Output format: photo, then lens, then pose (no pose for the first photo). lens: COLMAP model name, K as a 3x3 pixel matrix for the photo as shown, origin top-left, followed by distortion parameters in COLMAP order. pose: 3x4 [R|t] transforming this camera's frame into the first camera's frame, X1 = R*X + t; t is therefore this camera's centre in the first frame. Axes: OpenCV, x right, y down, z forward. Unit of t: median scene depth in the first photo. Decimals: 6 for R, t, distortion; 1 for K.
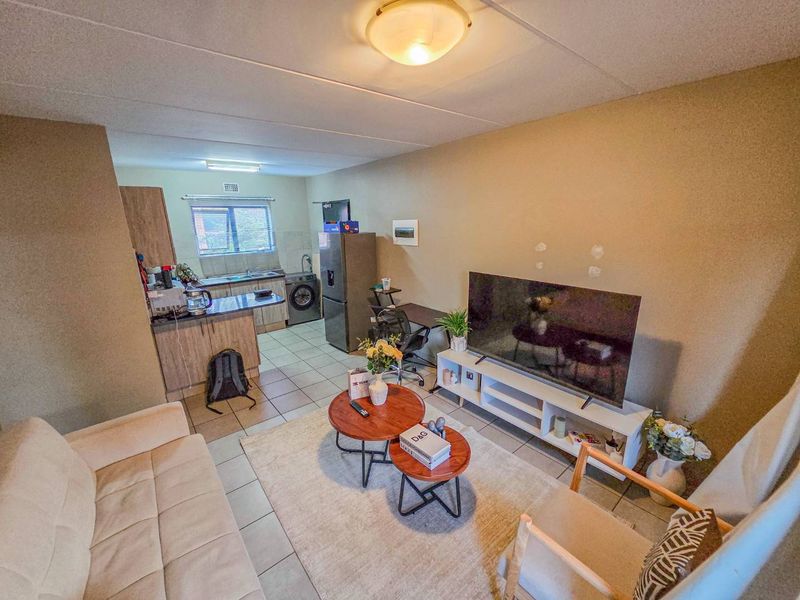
lens RADIAL K [[329.0, 0, 390.6], [0, 329.0, 305.1], [0, 0, 1]] dist [0.000003, 0.000358]
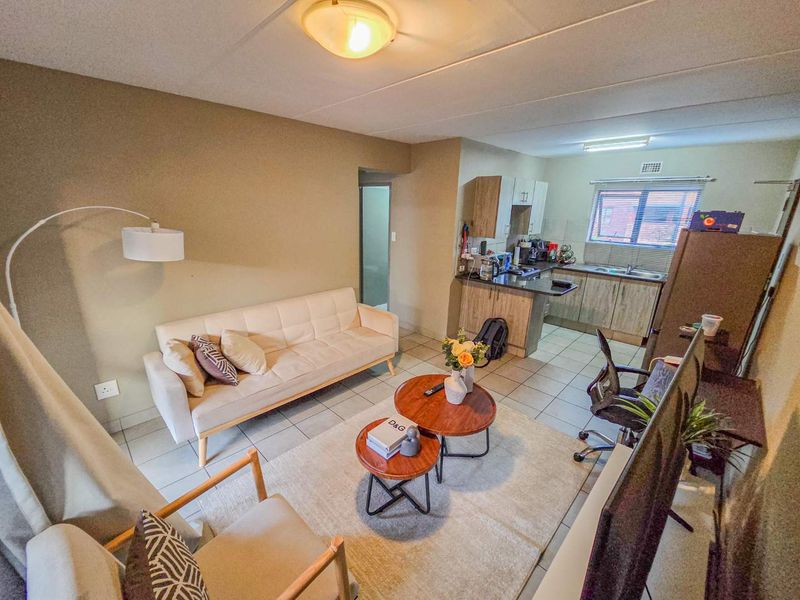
lens RADIAL K [[329.0, 0, 390.6], [0, 329.0, 305.1], [0, 0, 1]] dist [0.000003, 0.000358]
pose [[0.106457, 0.314630, -0.943226, 0.461119], [-0.277690, 0.920279, 0.275634, -0.100871], [0.954754, 0.232582, 0.185340, 0.367200]]
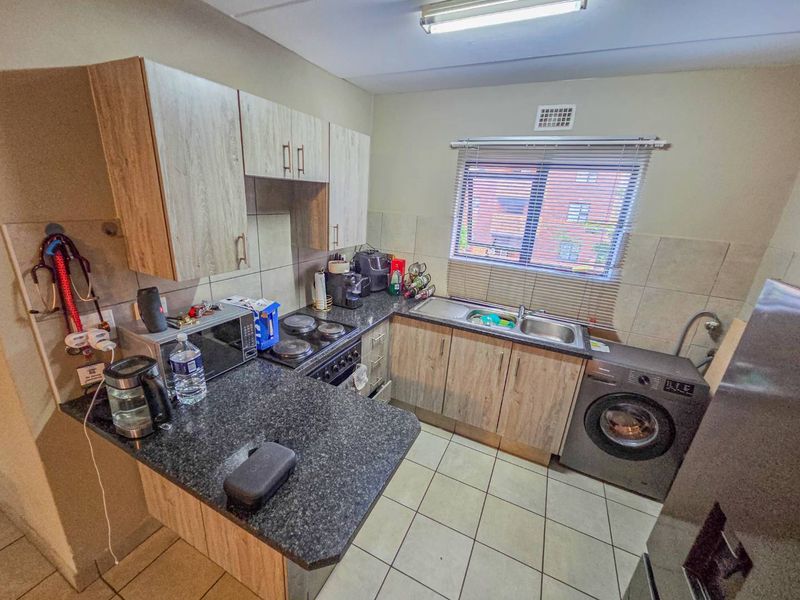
lens RADIAL K [[329.0, 0, 390.6], [0, 329.0, 305.1], [0, 0, 1]] dist [0.000003, 0.000358]
pose [[0.415131, 0.337490, -0.844847, -0.168862], [-0.301787, 0.927149, 0.222079, -0.209488], [0.858249, 0.162772, 0.486739, 0.840242]]
